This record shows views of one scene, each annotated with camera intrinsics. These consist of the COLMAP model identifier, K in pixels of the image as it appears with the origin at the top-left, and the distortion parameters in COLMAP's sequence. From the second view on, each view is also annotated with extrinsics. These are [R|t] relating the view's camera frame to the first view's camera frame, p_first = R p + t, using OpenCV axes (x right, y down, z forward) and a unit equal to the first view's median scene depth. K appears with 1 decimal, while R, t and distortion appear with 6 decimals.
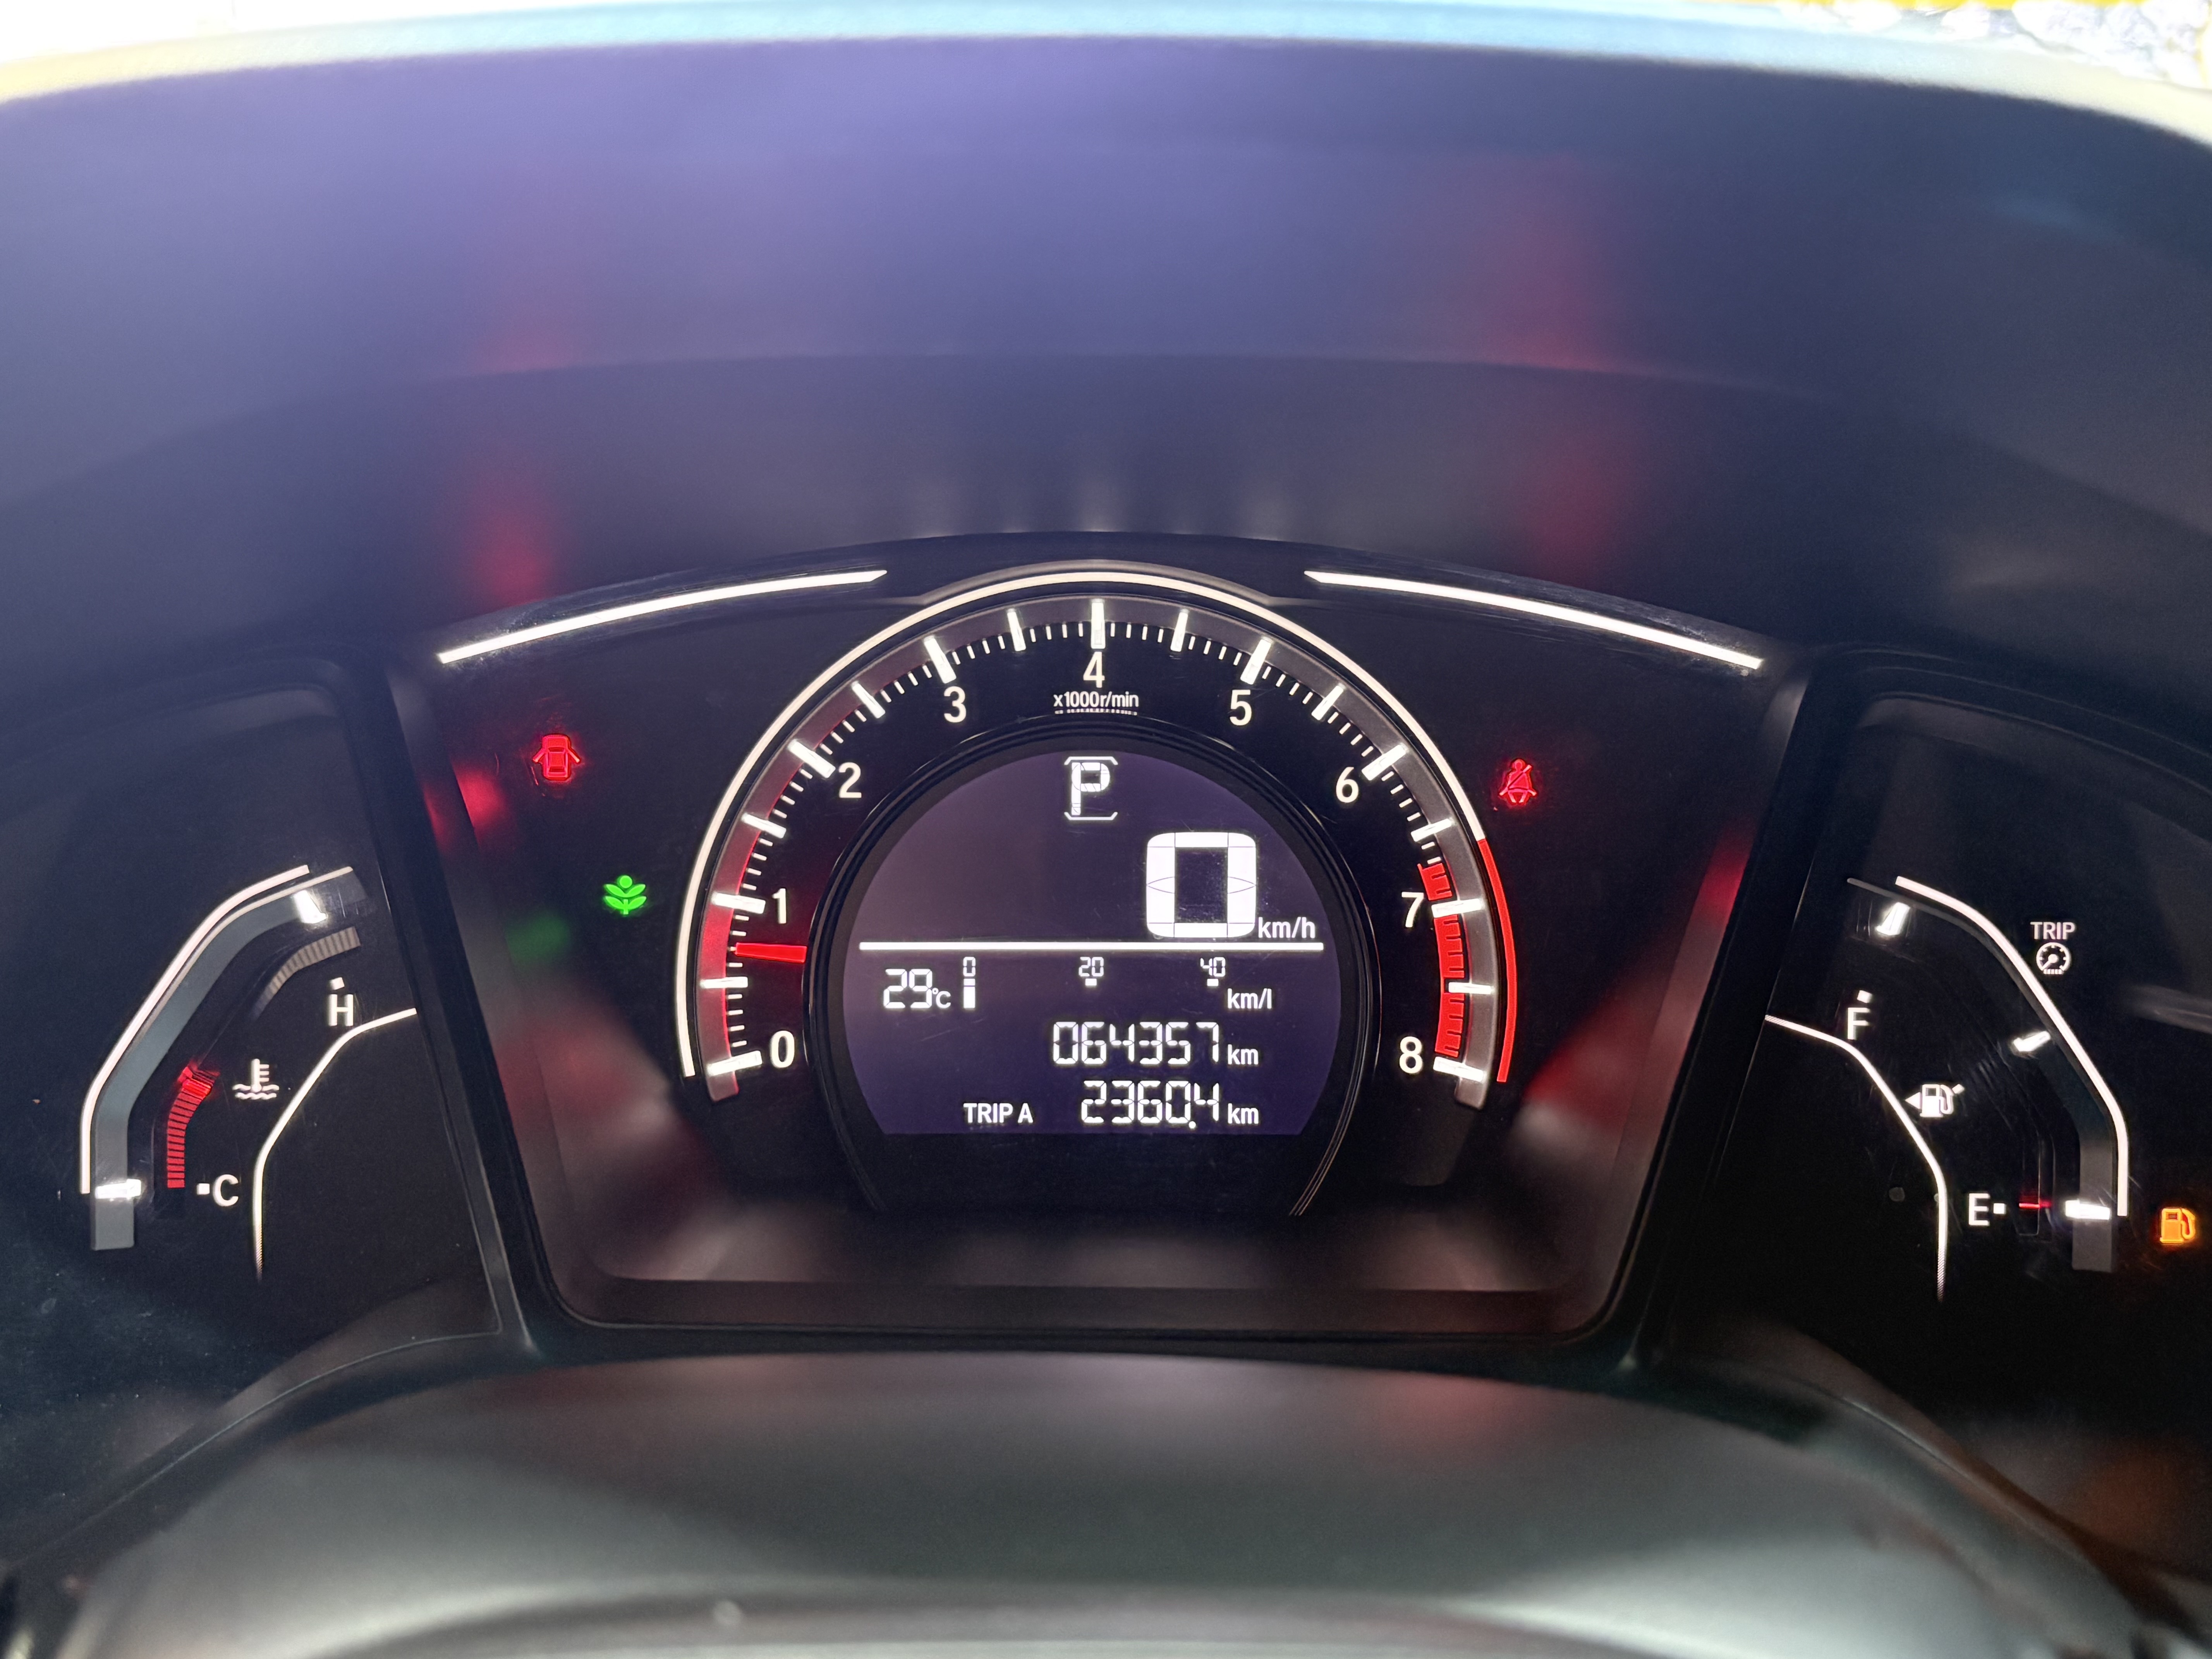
lens RADIAL K [[2100.5, 0, 1106.0], [0, 2100.5, 829.5], [0, 0, 1]] dist [-0.006521, -0.004073]
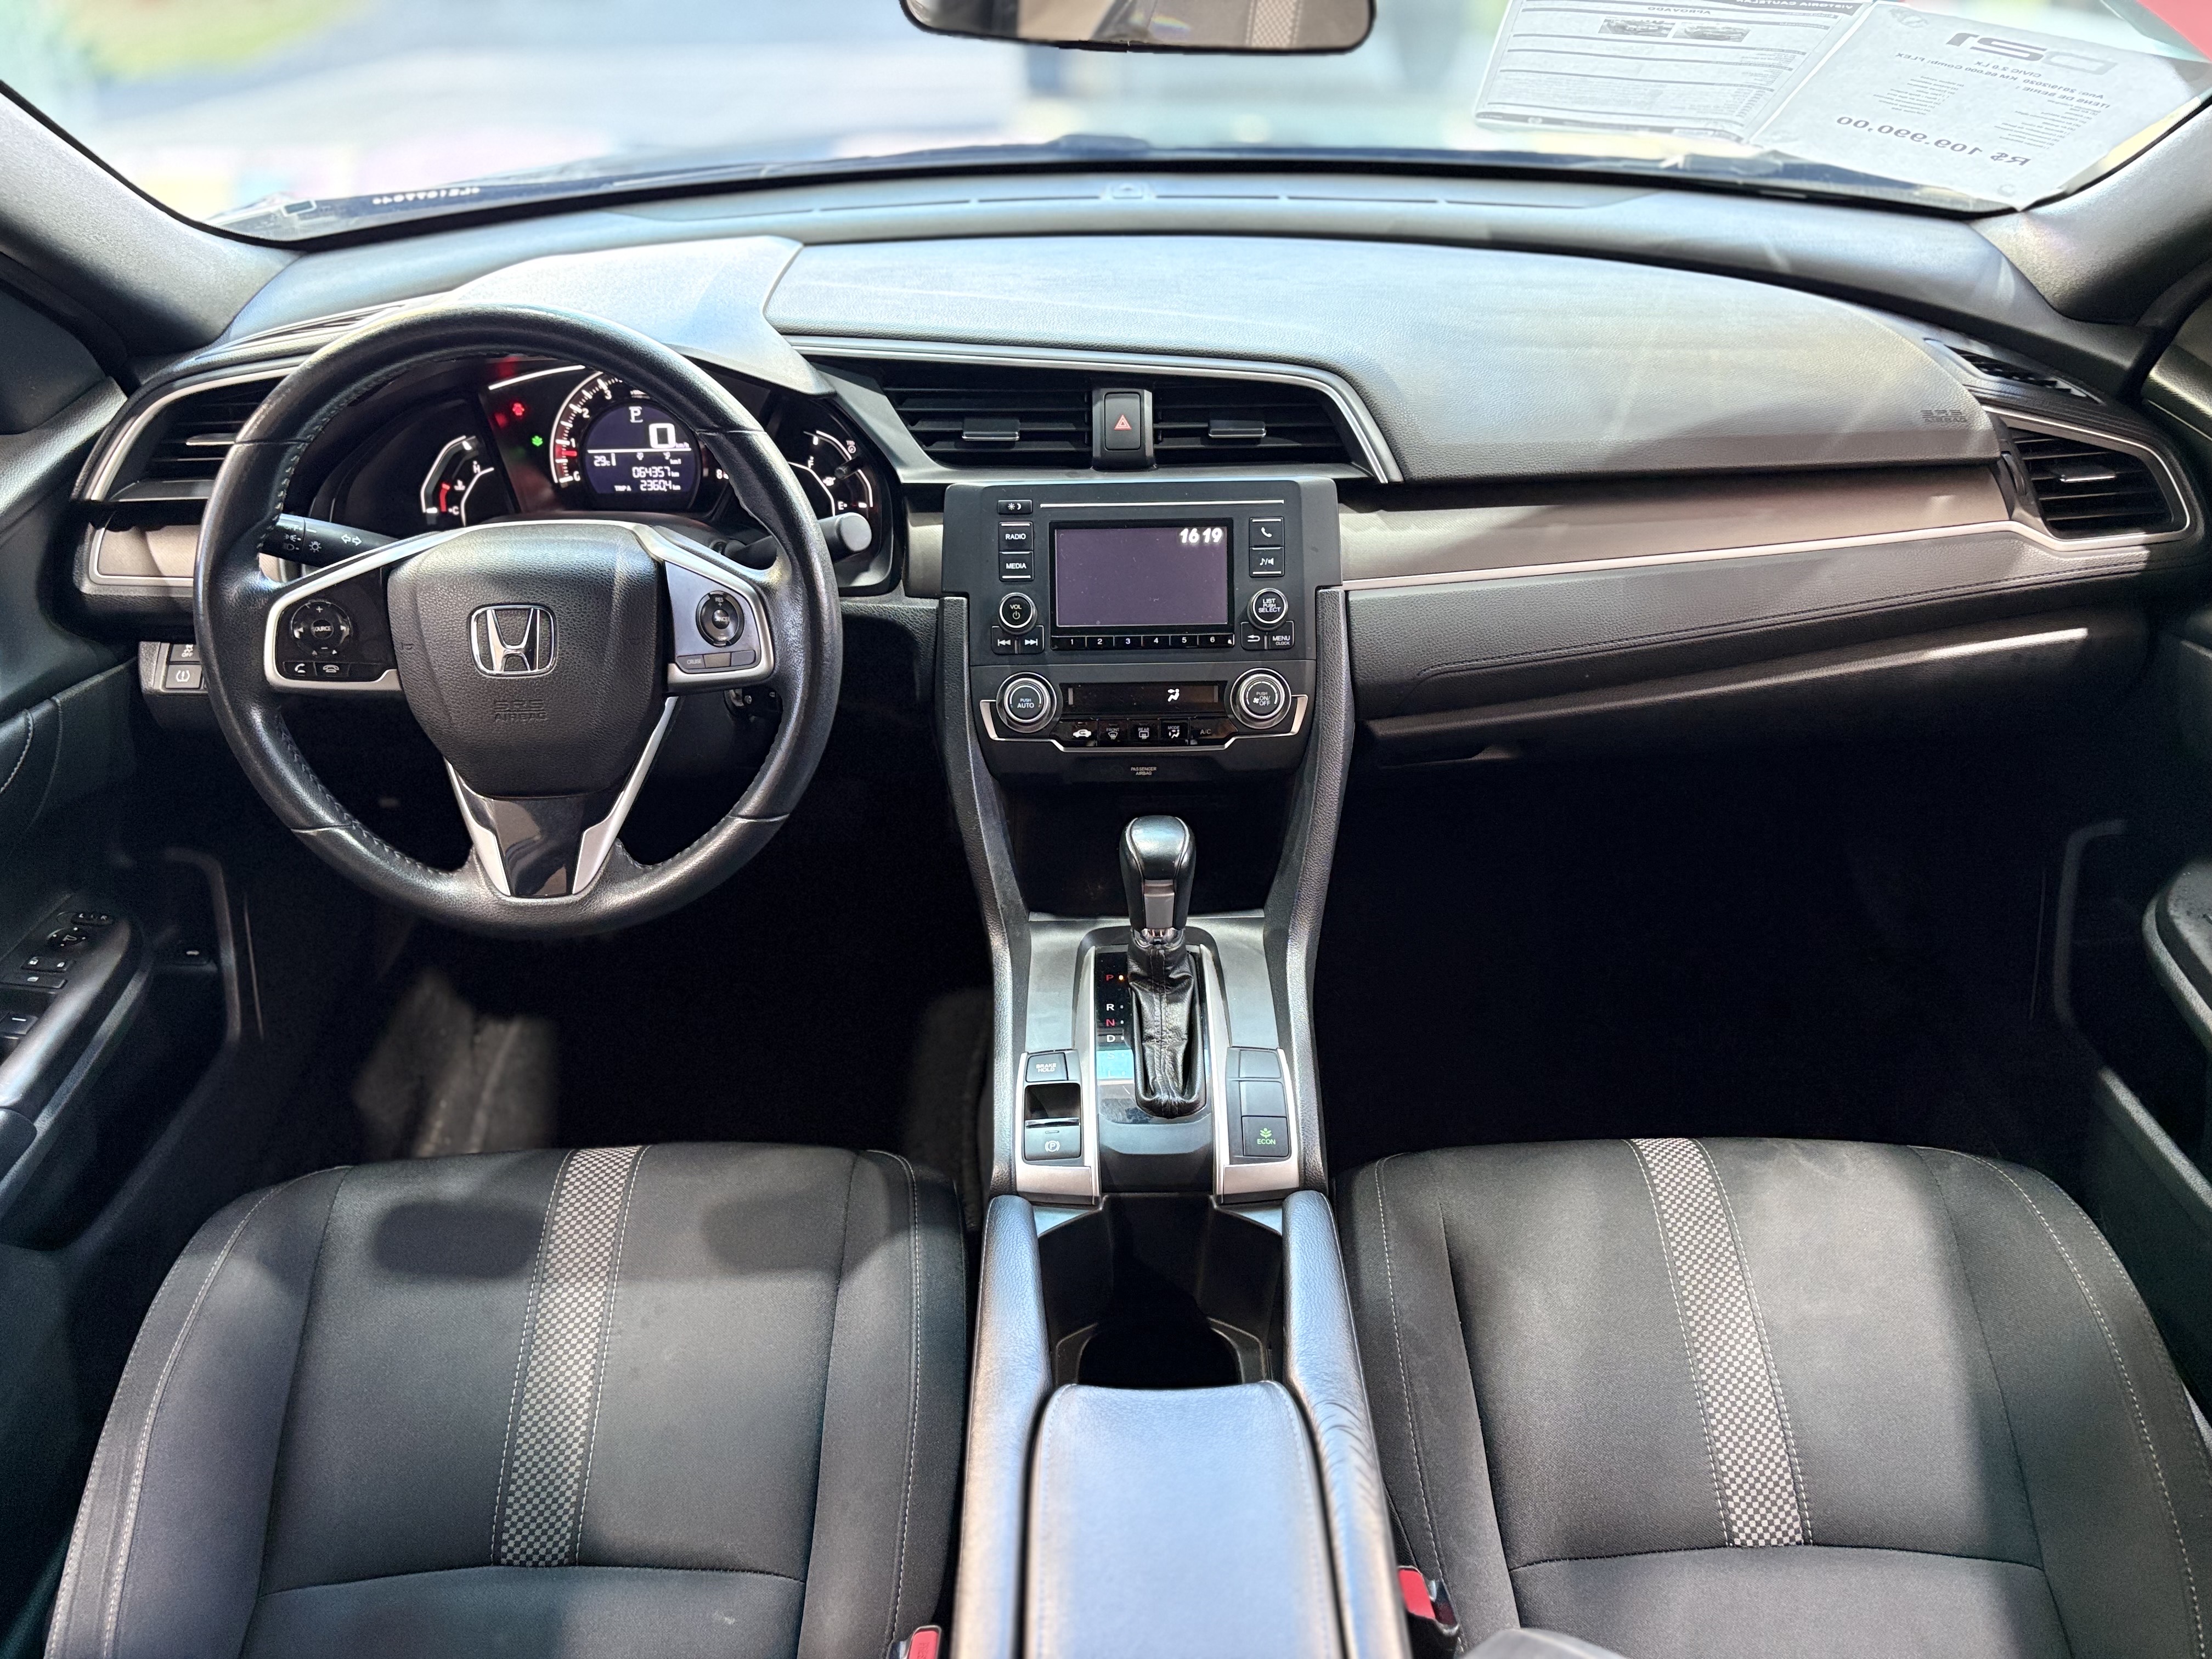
lens RADIAL K [[1697.8, 0, 1106.0], [0, 1697.8, 829.5], [0, 0, 1]] dist [0.081485, -0.119273]
pose [[0.999597, -0.023660, -0.015712, 1.038219], [0.026741, 0.970410, 0.239977, -0.010439], [0.009570, -0.240300, 0.970652, -2.782184]]
